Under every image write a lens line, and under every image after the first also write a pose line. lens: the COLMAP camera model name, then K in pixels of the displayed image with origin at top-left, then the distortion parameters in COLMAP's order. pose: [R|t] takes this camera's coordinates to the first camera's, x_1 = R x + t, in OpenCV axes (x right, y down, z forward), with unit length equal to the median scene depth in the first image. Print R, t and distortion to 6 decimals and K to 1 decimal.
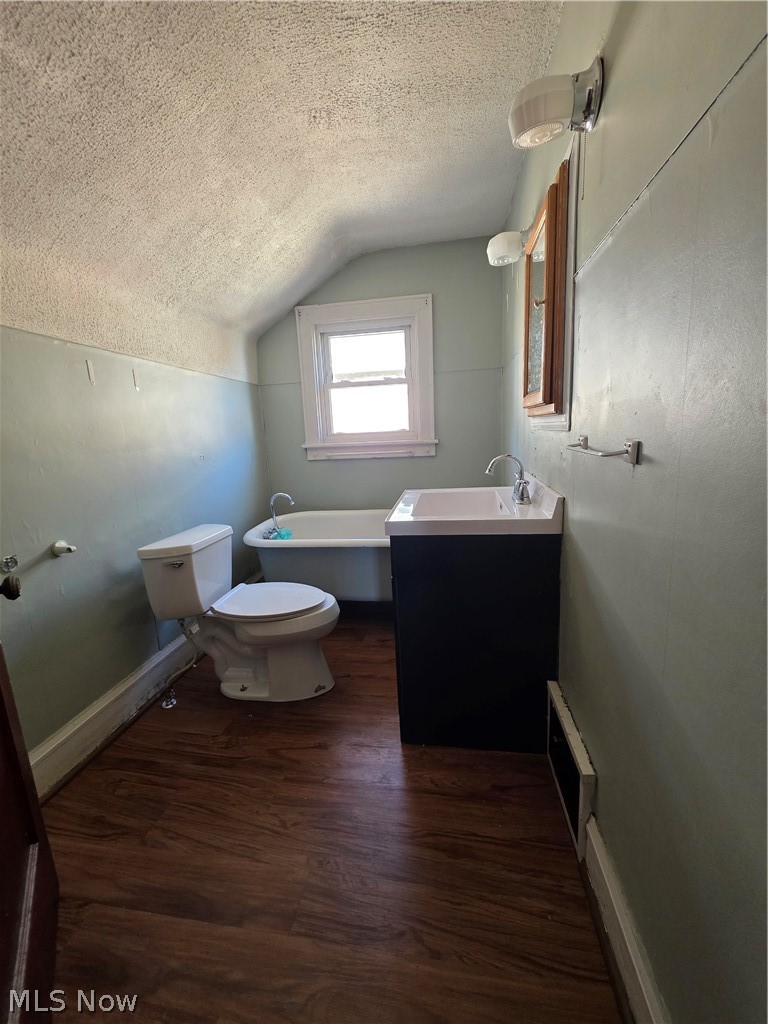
lens RADIAL K [[411.0, 0, 386.5], [0, 411.0, 509.6], [0, 0, 1]] dist [0.001889, 0.000599]
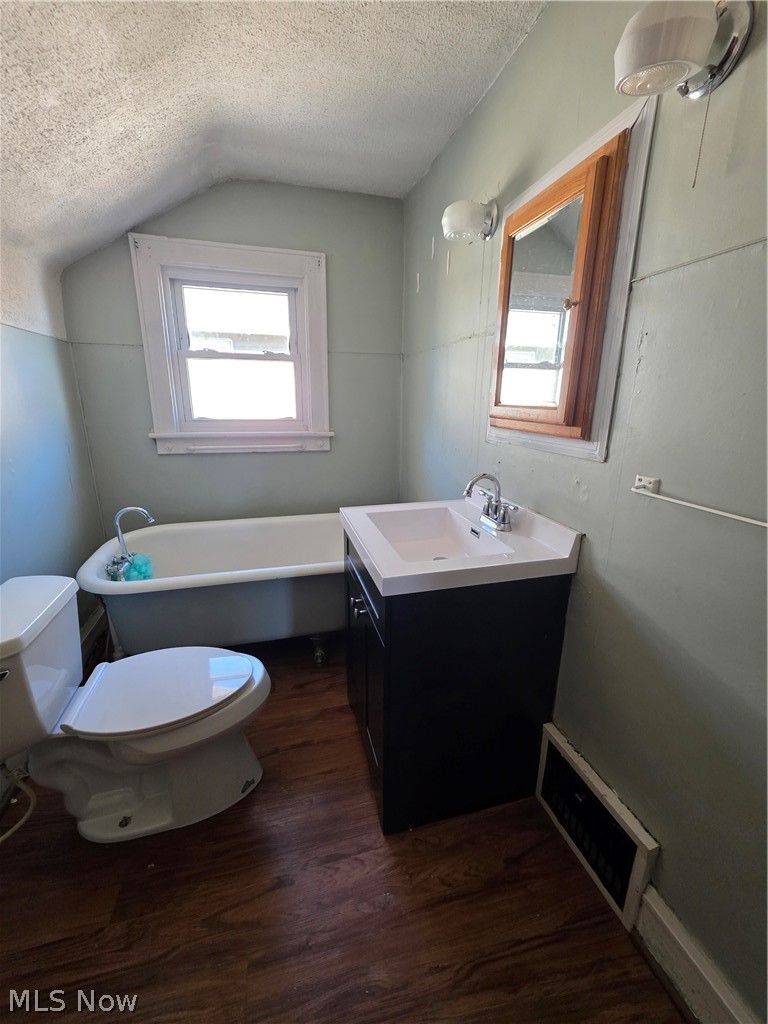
lens RADIAL K [[411.0, 0, 381.8], [0, 411.0, 508.5], [0, 0, 1]] dist [0.001889, 0.000599]
pose [[0.908321, -0.054679, 0.414685, -0.196780], [0.025887, 0.996867, 0.074741, -0.097125], [-0.417473, -0.057154, 0.906890, 0.226858]]
